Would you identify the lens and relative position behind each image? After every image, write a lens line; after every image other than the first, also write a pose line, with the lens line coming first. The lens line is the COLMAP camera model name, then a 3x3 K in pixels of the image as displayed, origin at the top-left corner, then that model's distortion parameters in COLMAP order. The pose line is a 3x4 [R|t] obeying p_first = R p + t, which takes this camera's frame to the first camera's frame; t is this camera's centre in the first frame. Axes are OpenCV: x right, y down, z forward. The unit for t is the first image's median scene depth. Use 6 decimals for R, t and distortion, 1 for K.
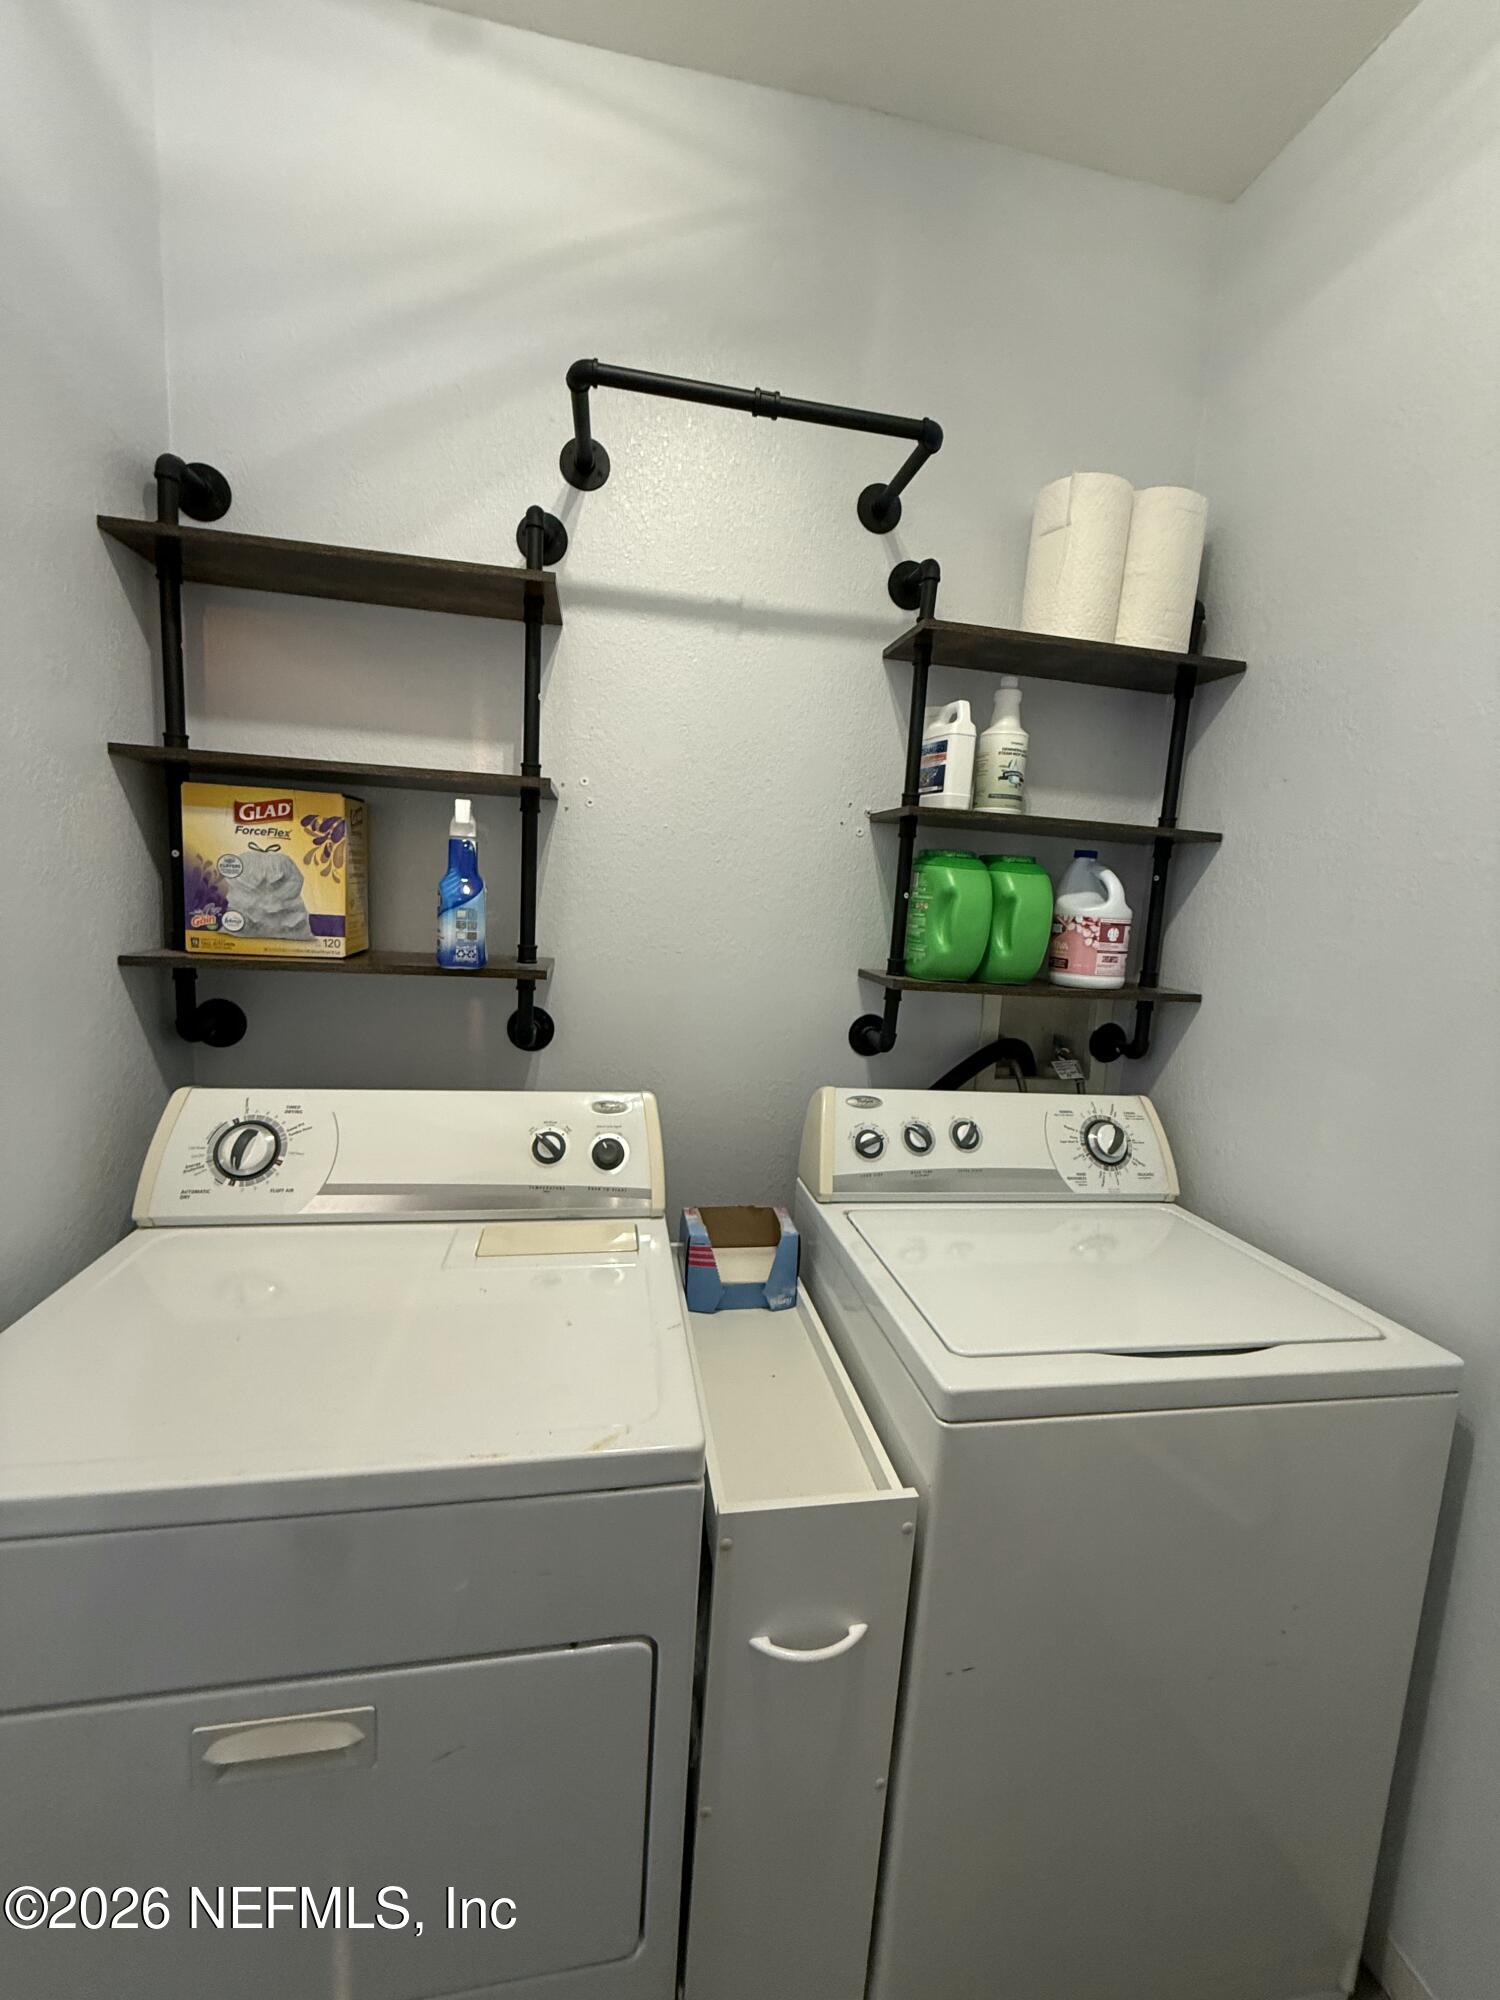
lens RADIAL K [[795.9, 0, 747.6], [0, 795.9, 993.3], [0, 0, 1]] dist [-0.001057, -0.000125]
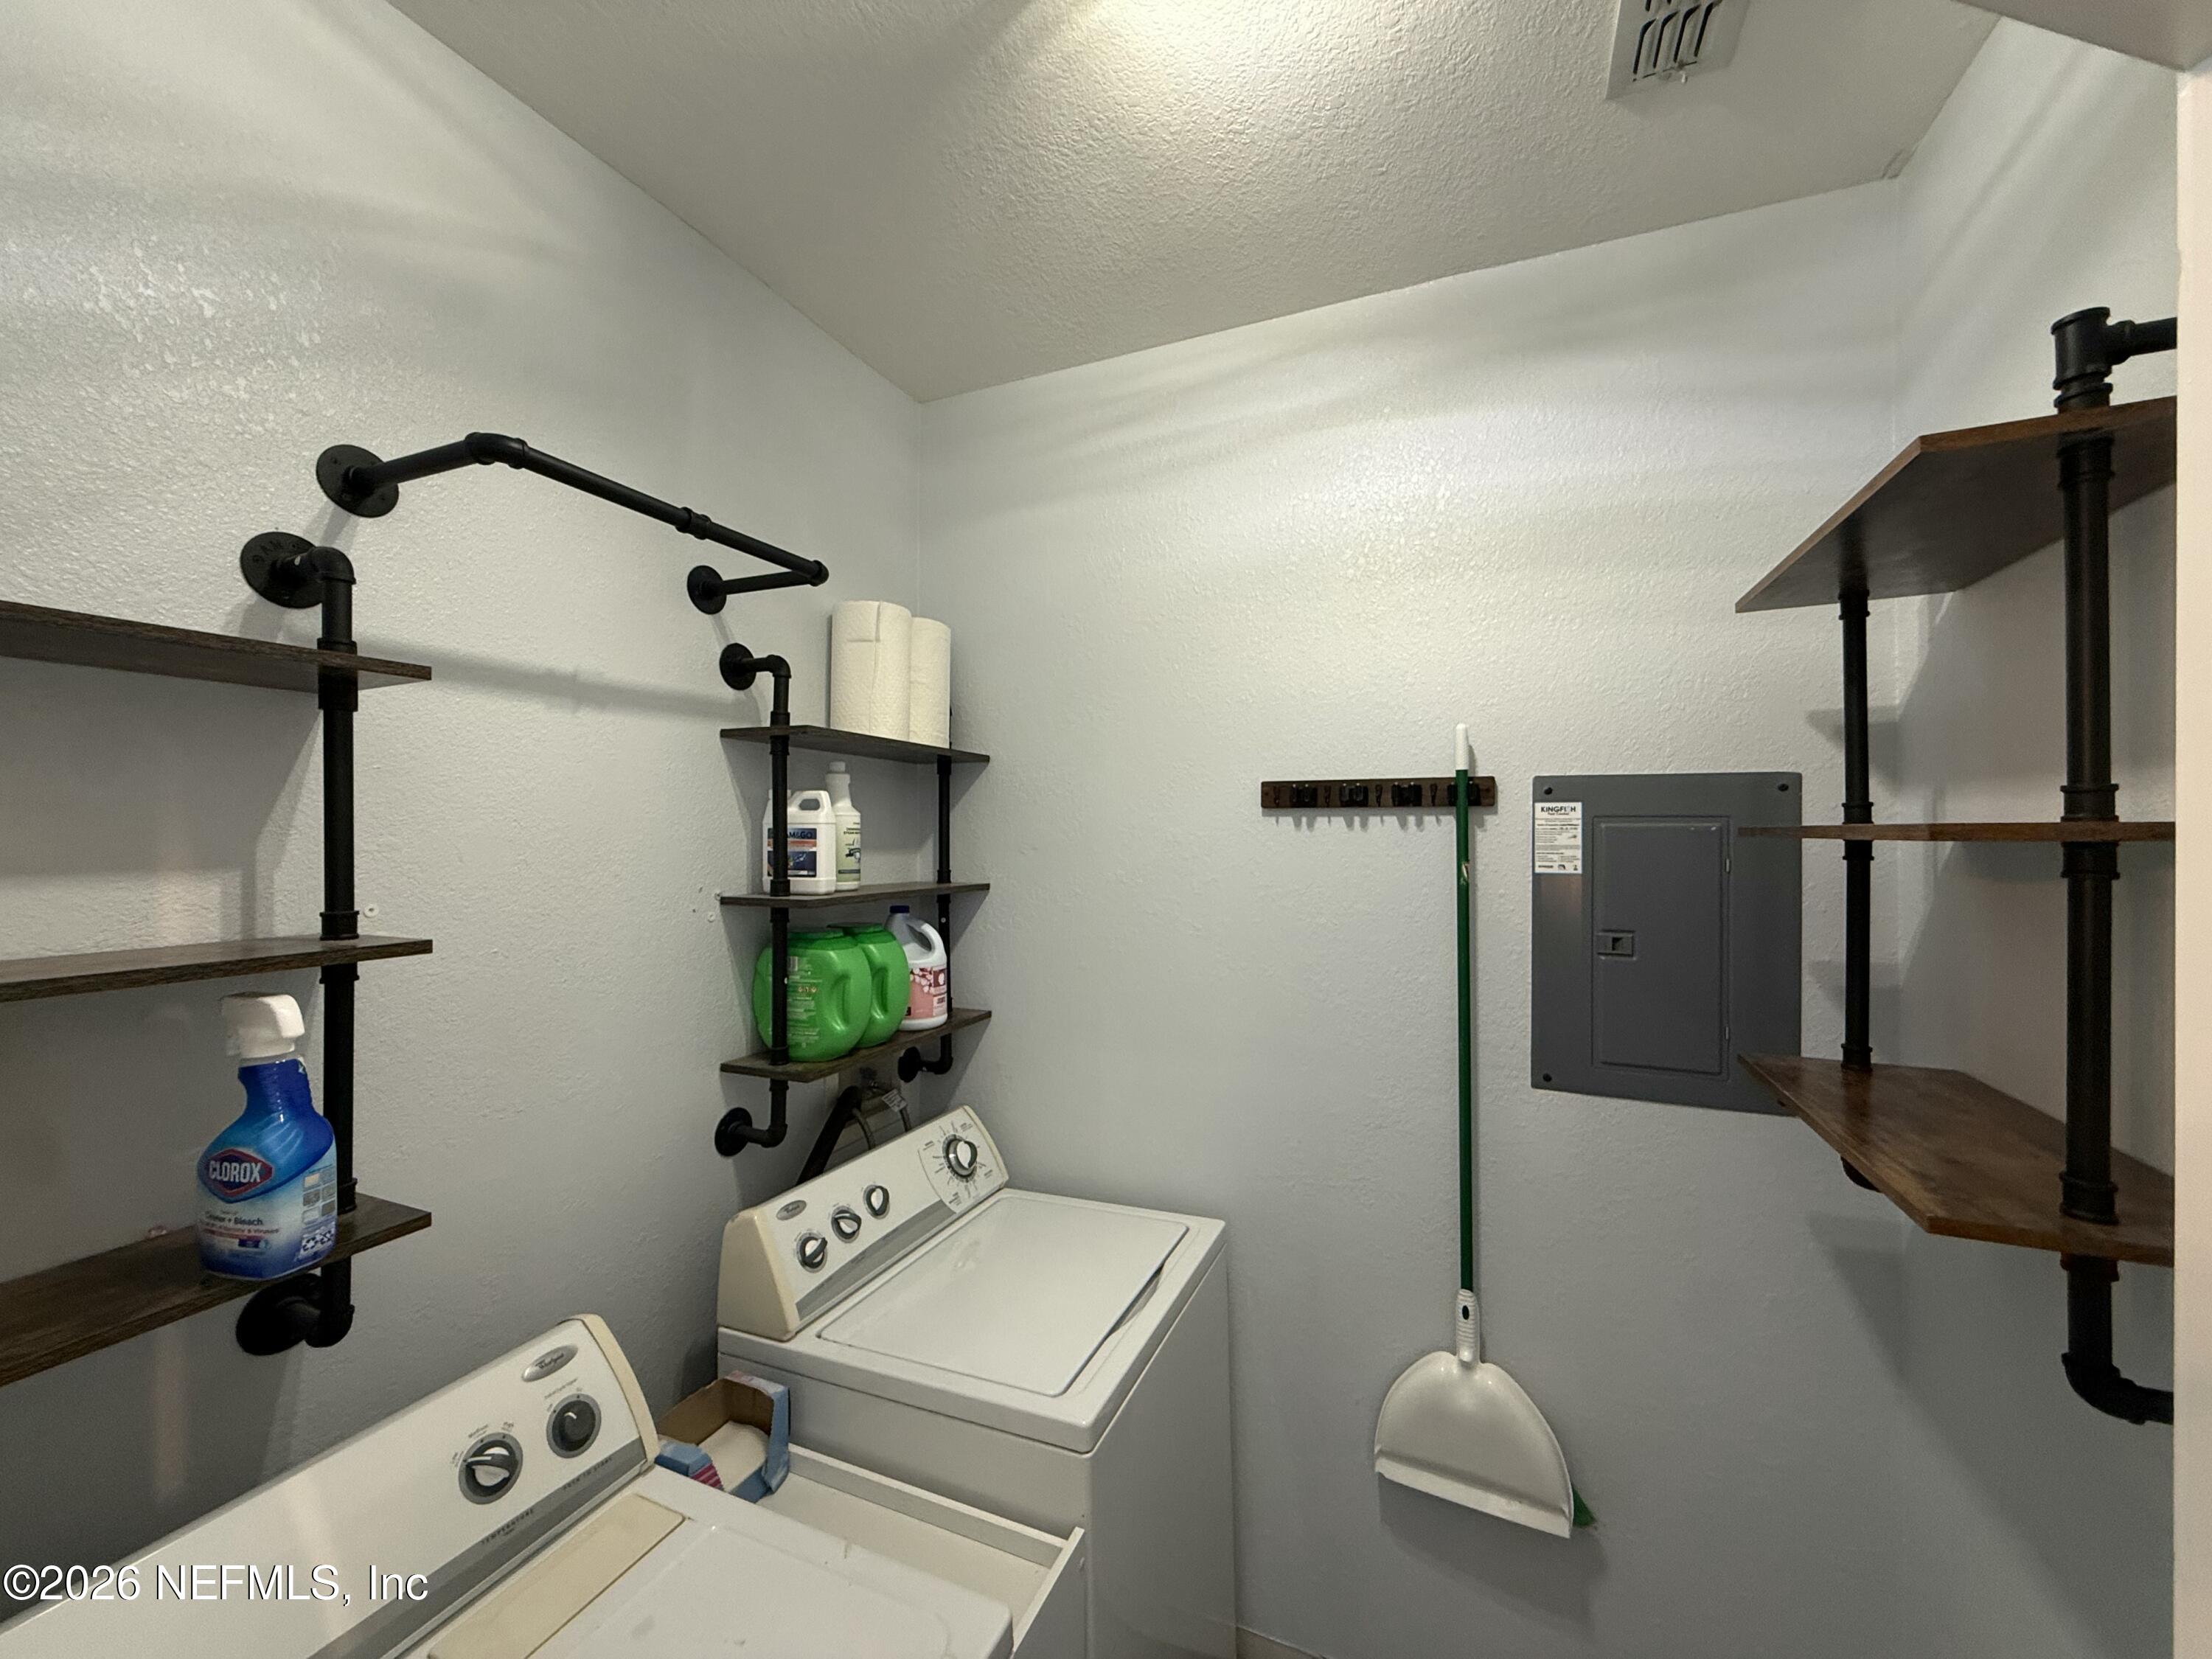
lens RADIAL K [[880.3, 0, 1097.9], [0, 880.3, 829.1], [0, 0, 1]] dist [-0.001057, -0.000125]
pose [[0.559790, -0.056215, 0.826726, -0.476519], [0.148794, 0.988299, -0.033549, -0.215765], [-0.815166, 0.141792, 0.561604, 0.049905]]
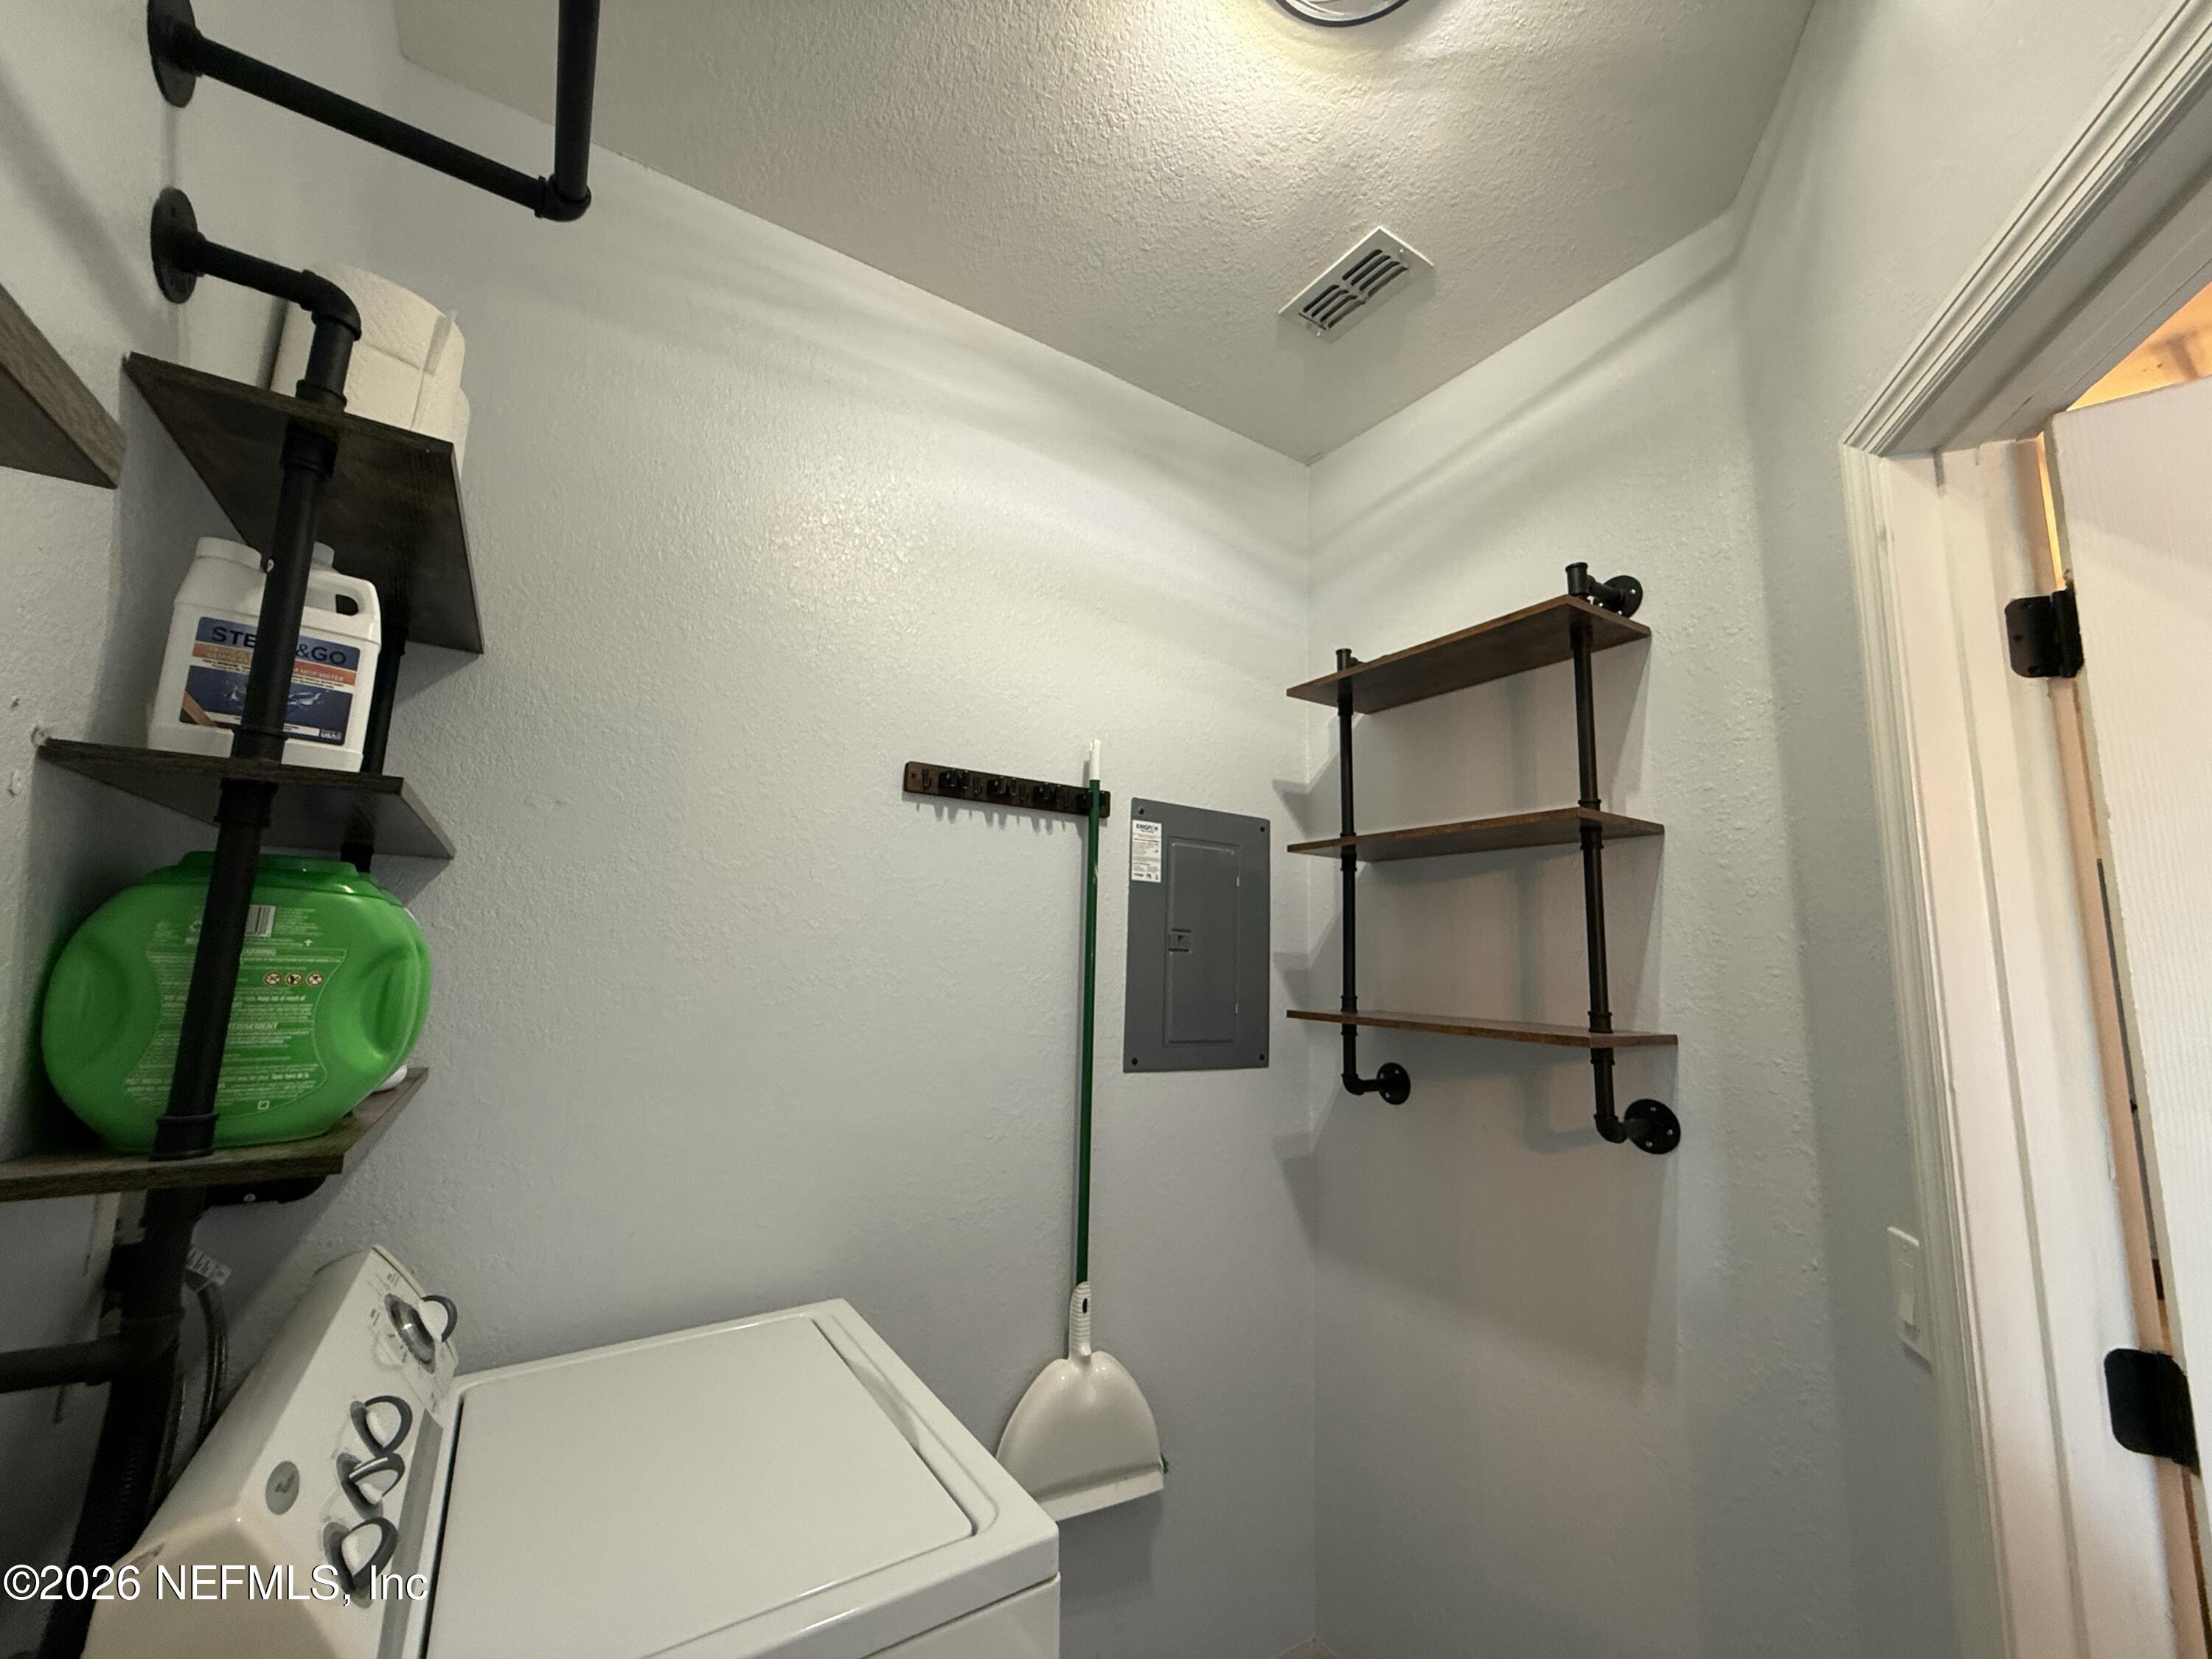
lens RADIAL K [[880.3, 0, 1097.9], [0, 880.3, 829.1], [0, 0, 1]] dist [-0.001057, -0.000125]
pose [[-0.370636, 0.069161, 0.926200, -0.423115], [0.075512, 0.996166, -0.044168, -0.137121], [-0.925703, 0.053569, -0.374437, 0.749847]]
